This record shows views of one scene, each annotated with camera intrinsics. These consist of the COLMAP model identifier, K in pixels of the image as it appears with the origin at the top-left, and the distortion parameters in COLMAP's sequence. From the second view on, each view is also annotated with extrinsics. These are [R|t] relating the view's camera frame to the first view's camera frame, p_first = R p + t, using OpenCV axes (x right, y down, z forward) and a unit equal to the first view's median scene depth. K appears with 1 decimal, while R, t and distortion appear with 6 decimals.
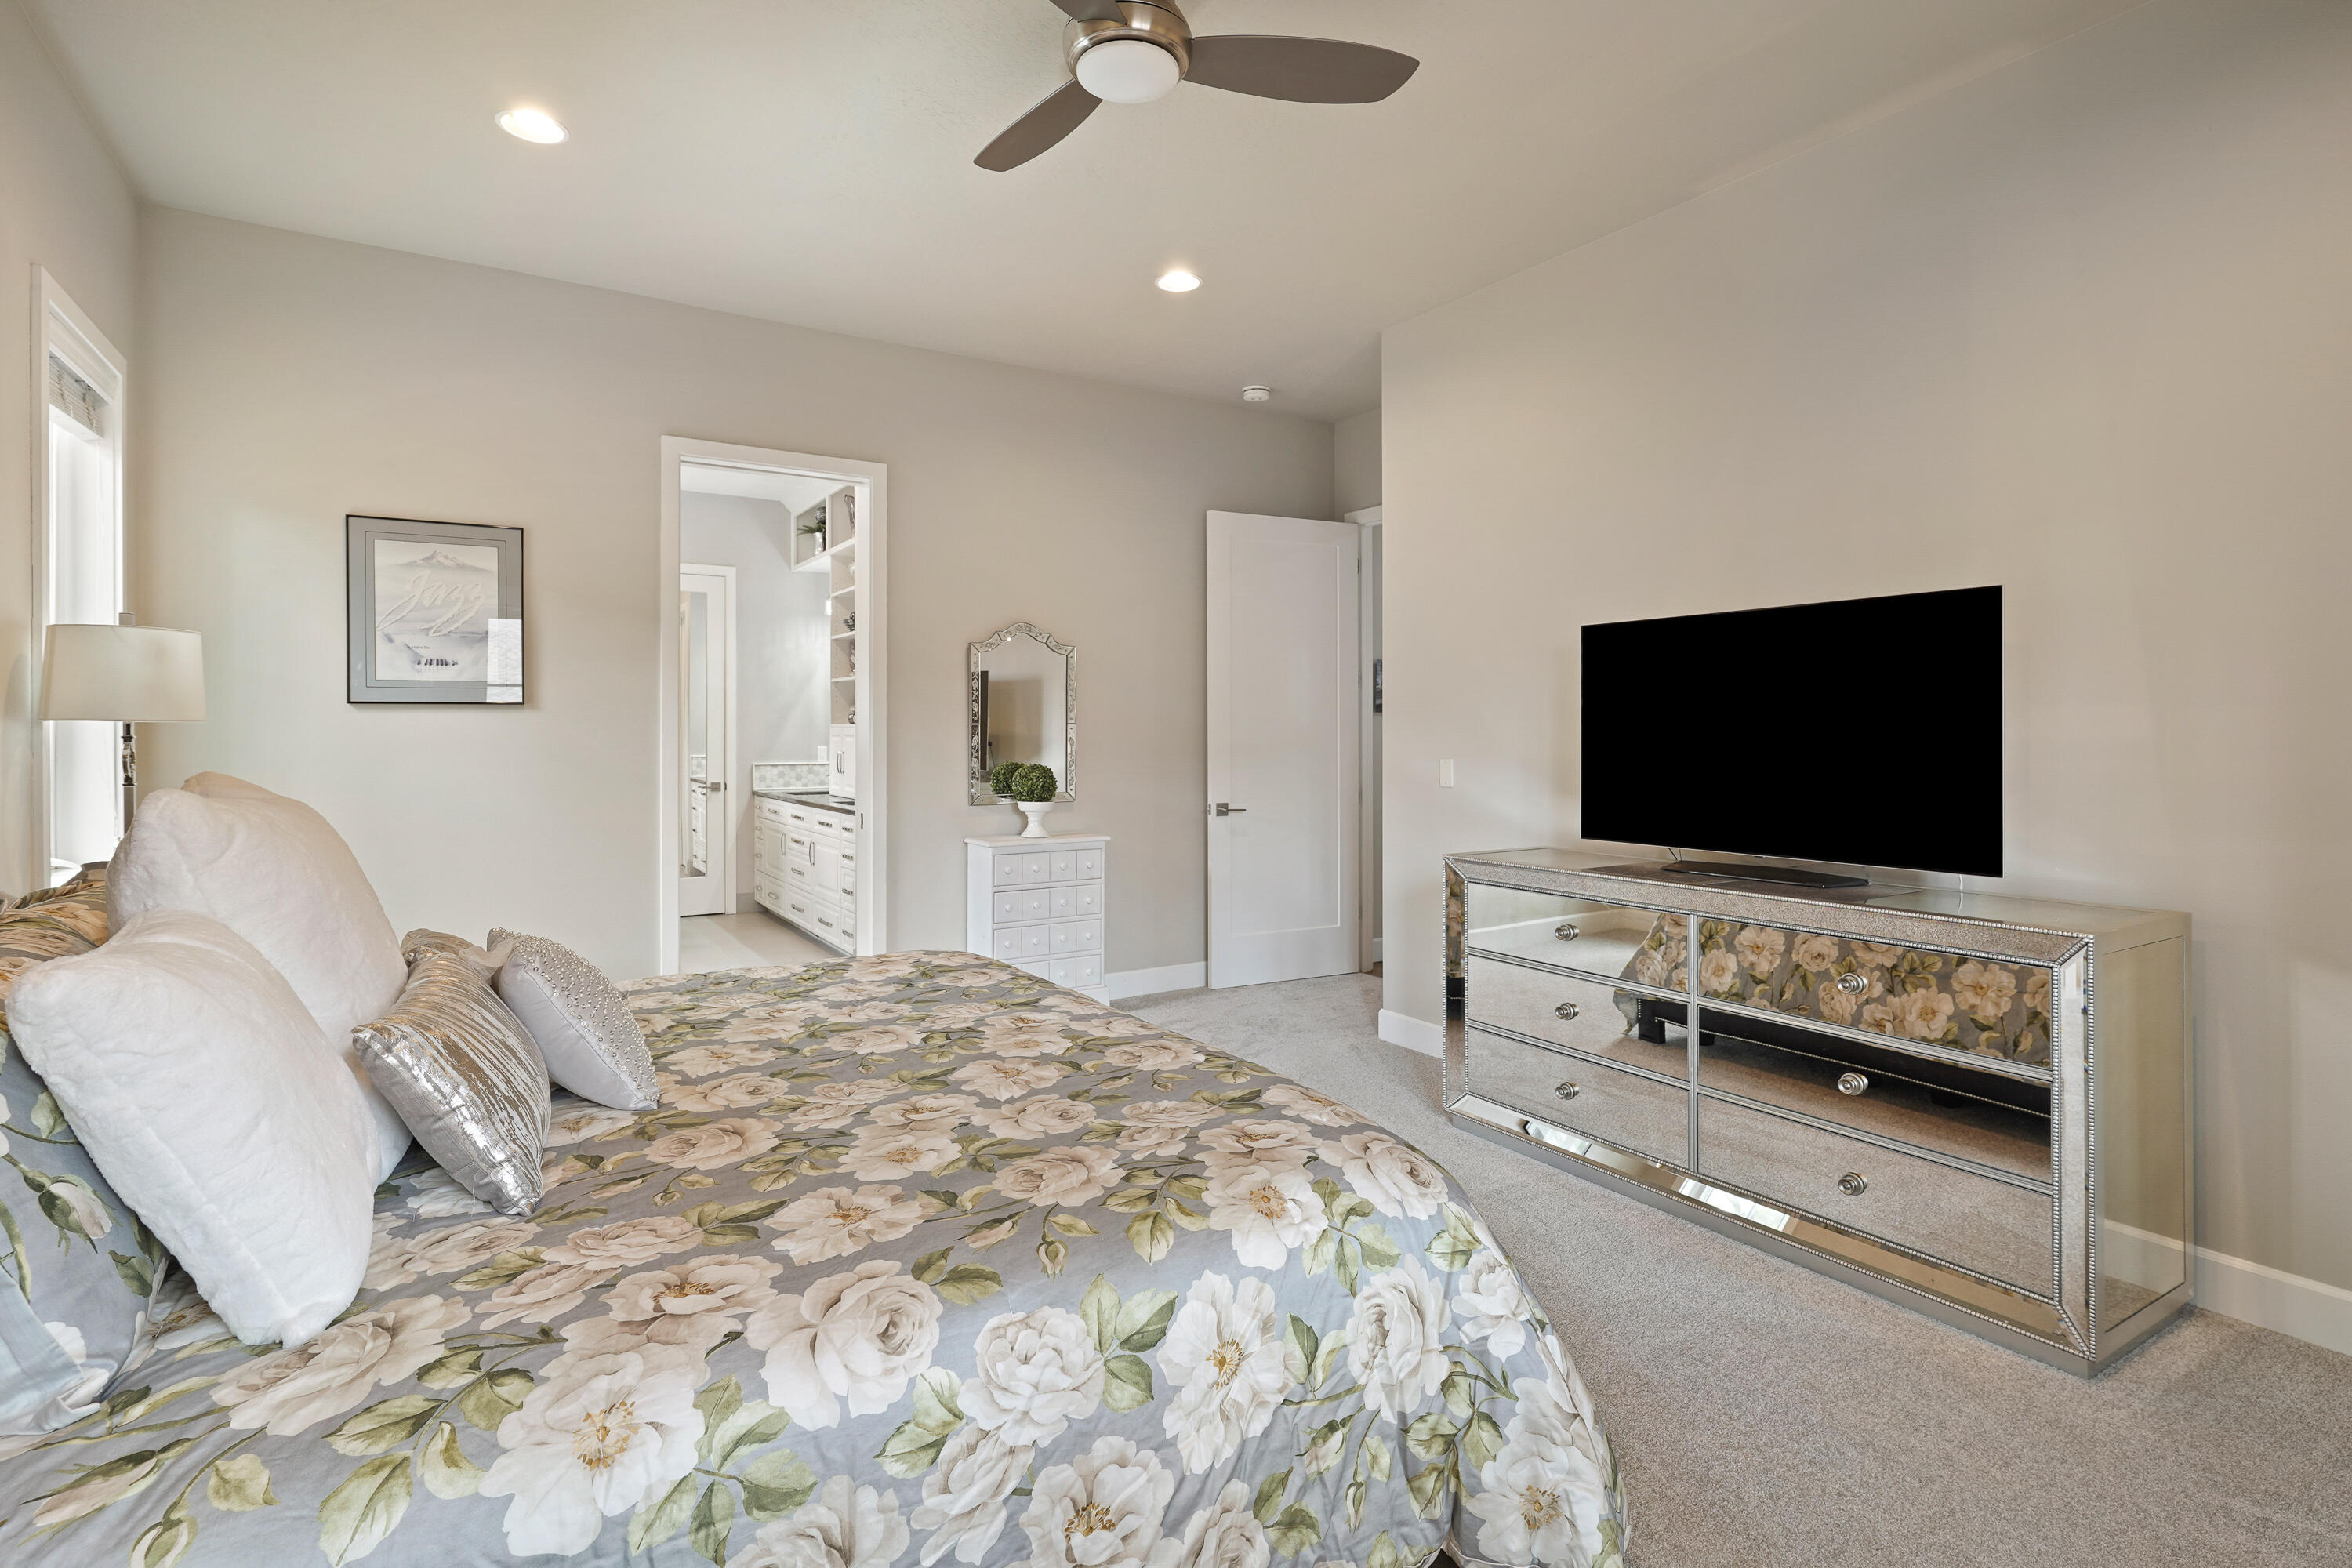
lens RADIAL K [[1143.5, 0, 1175.9], [0, 1143.5, 730.0], [0, 0, 1]] dist [0.000610, 0.000037]
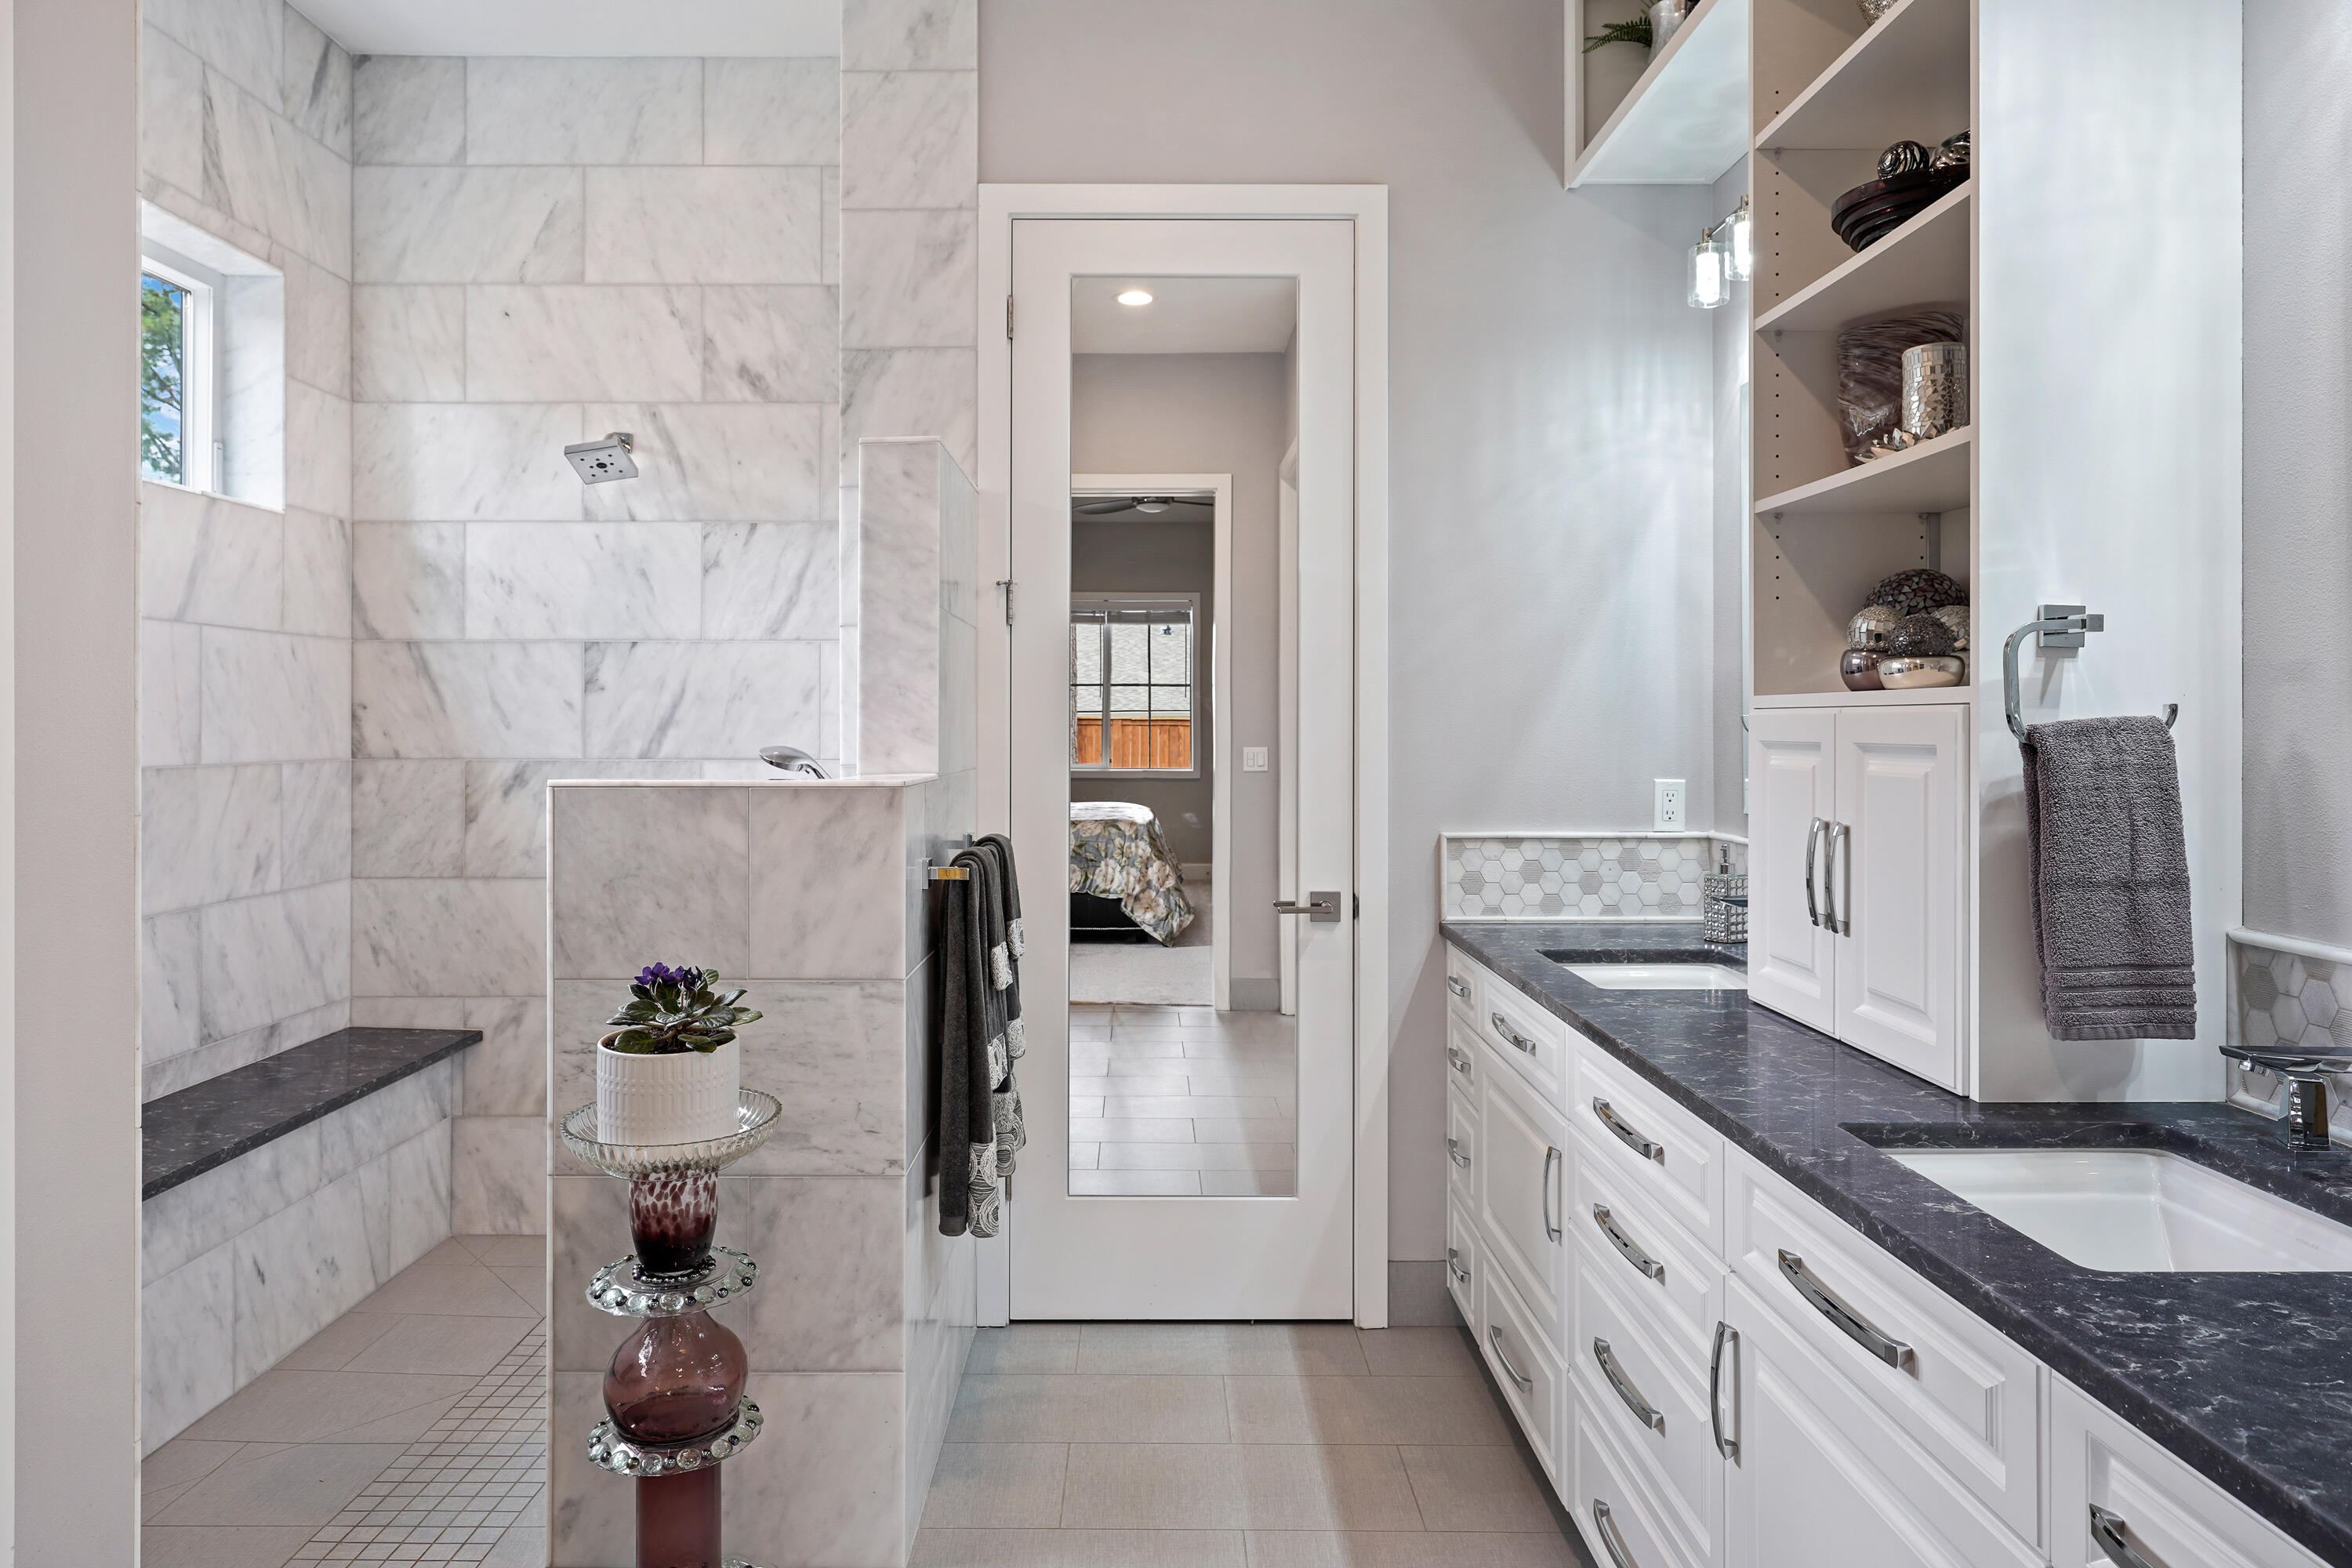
lens RADIAL K [[1509.8, 0, 1166.0], [0, 1509.8, 732.8], [0, 0, 1]] dist [-0.002552, -0.000855]
pose [[0.852143, 0.004363, -0.523291, -0.224092], [-0.002168, 0.999986, 0.004808, 0.001452], [0.523304, -0.002963, 0.852141, 0.623839]]
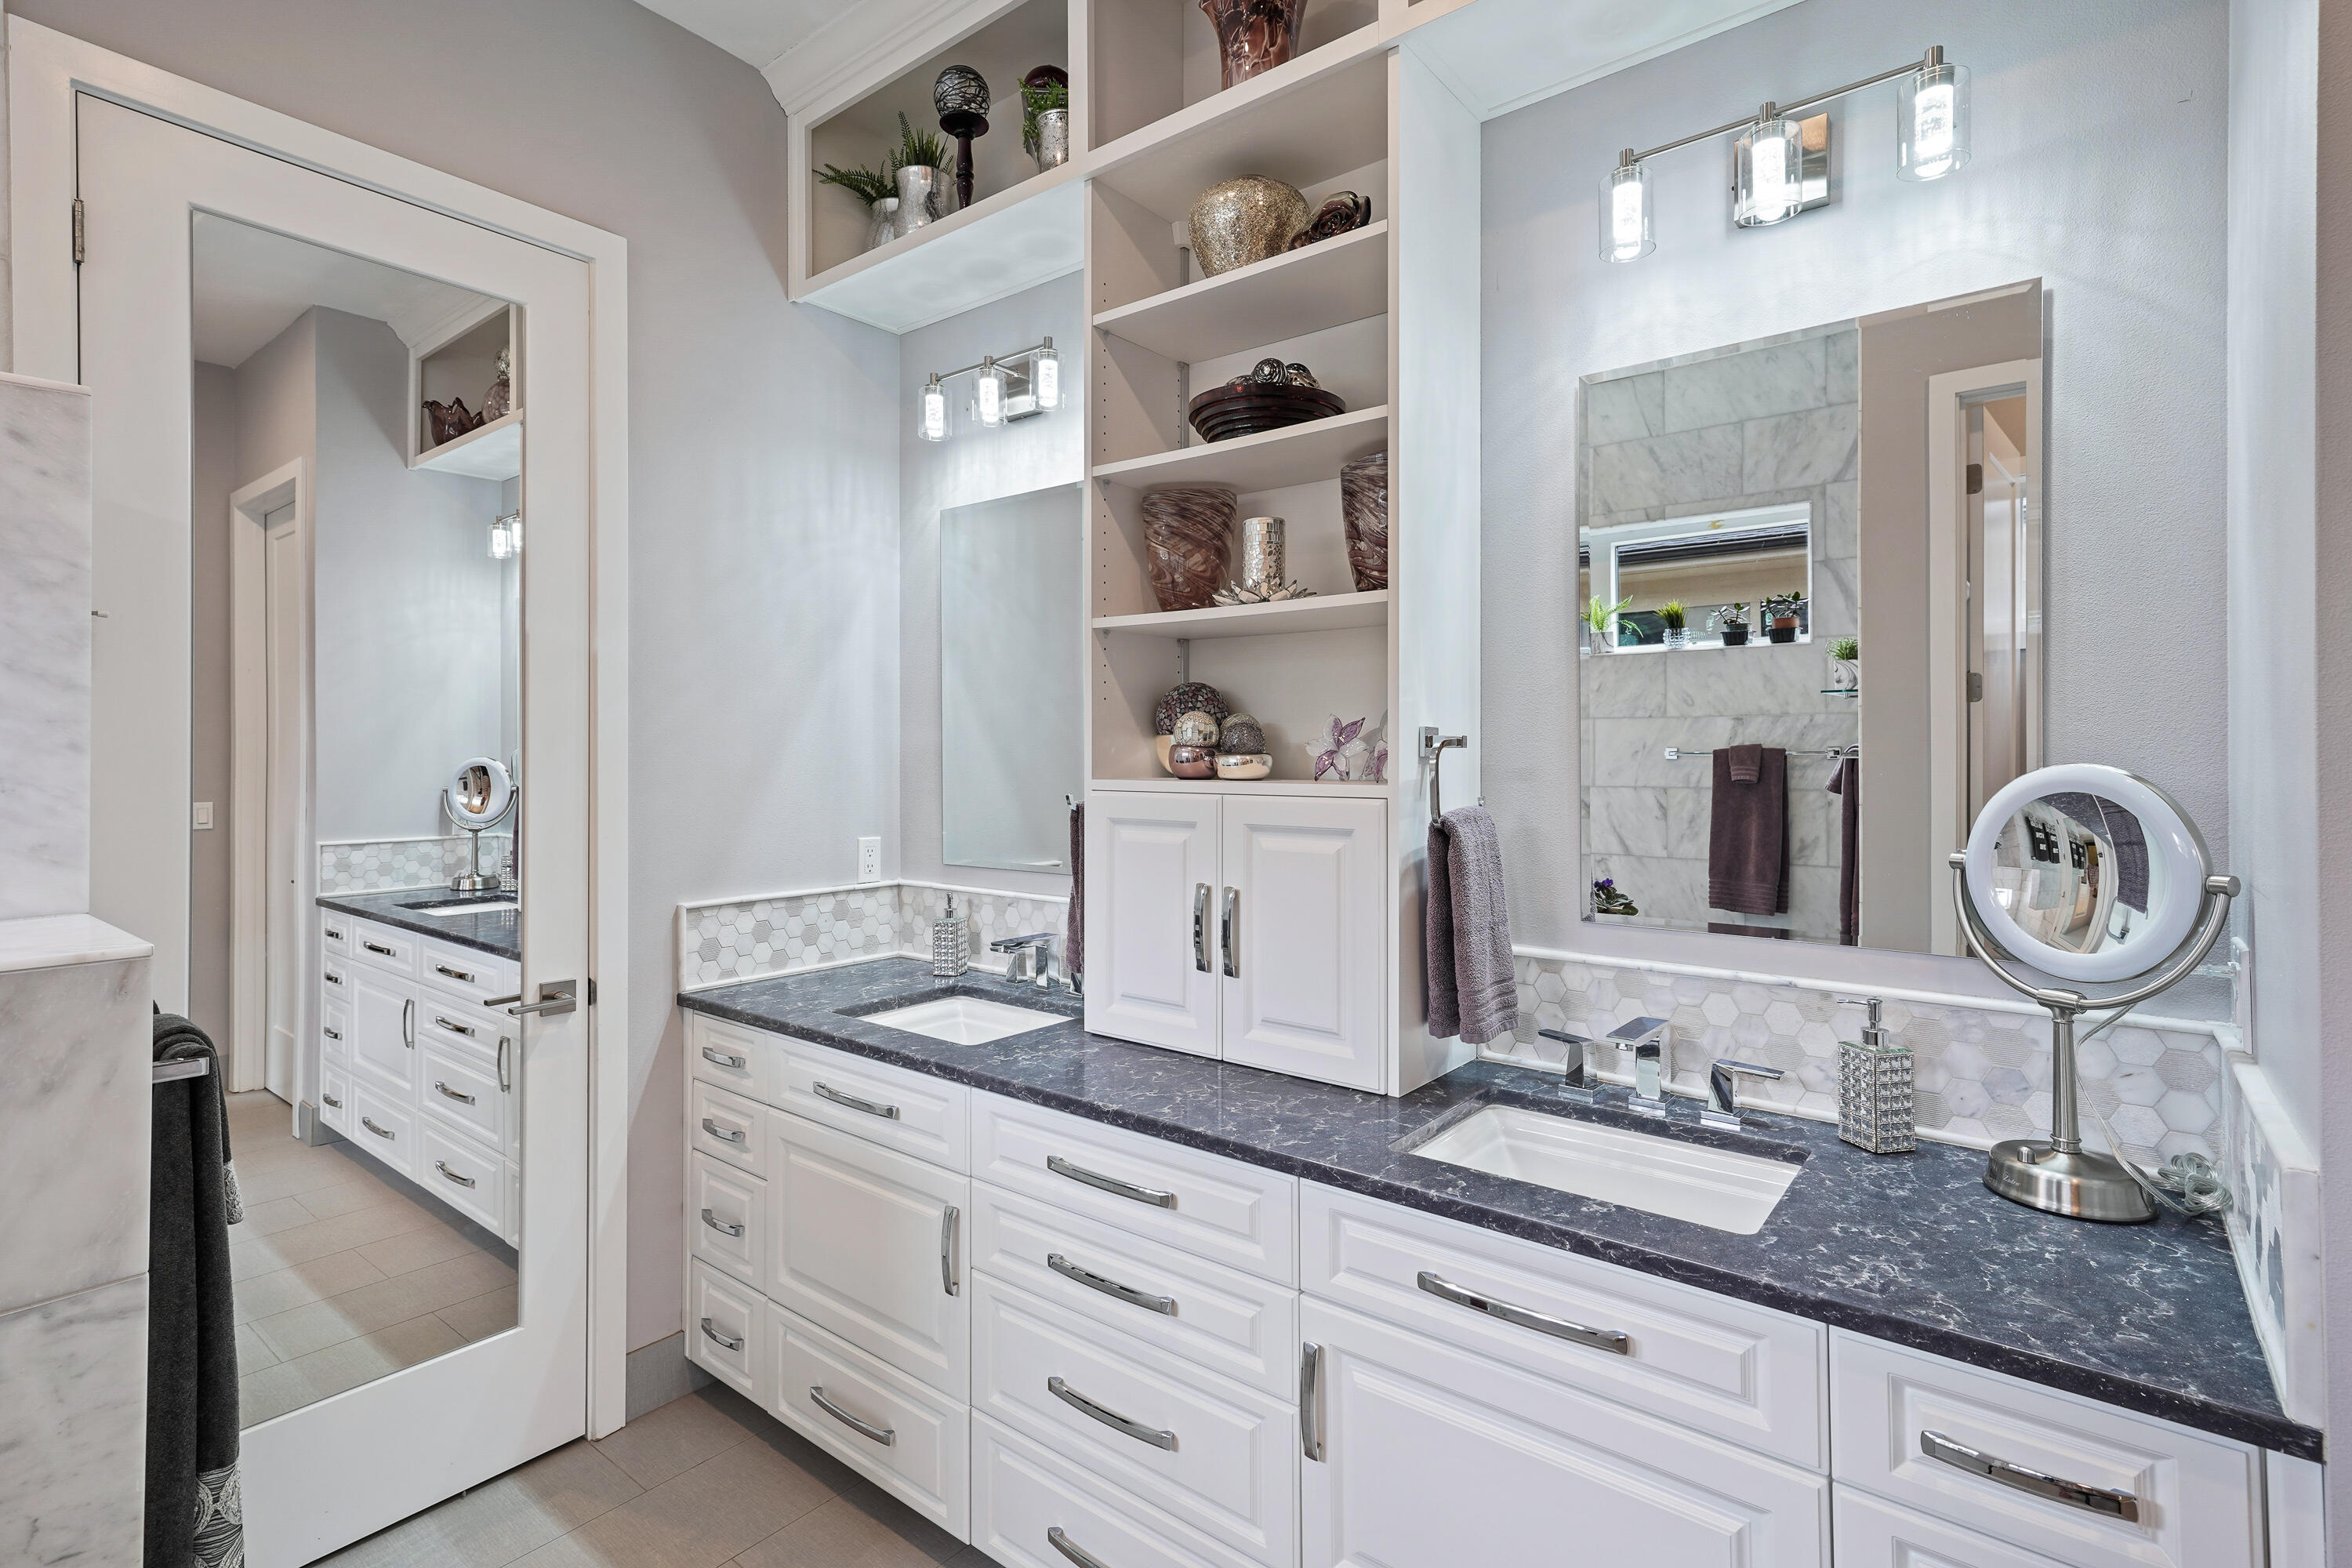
lens RADIAL K [[1121.0, 0, 1172.3], [0, 1121.0, 751.4], [0, 0, 1]] dist [0.001457, 0.007113]
pose [[0.944452, 0.001770, 0.328645, -0.344202], [-0.000879, 0.999996, -0.002861, -0.009984], [-0.328648, 0.002413, 0.944449, 0.677621]]
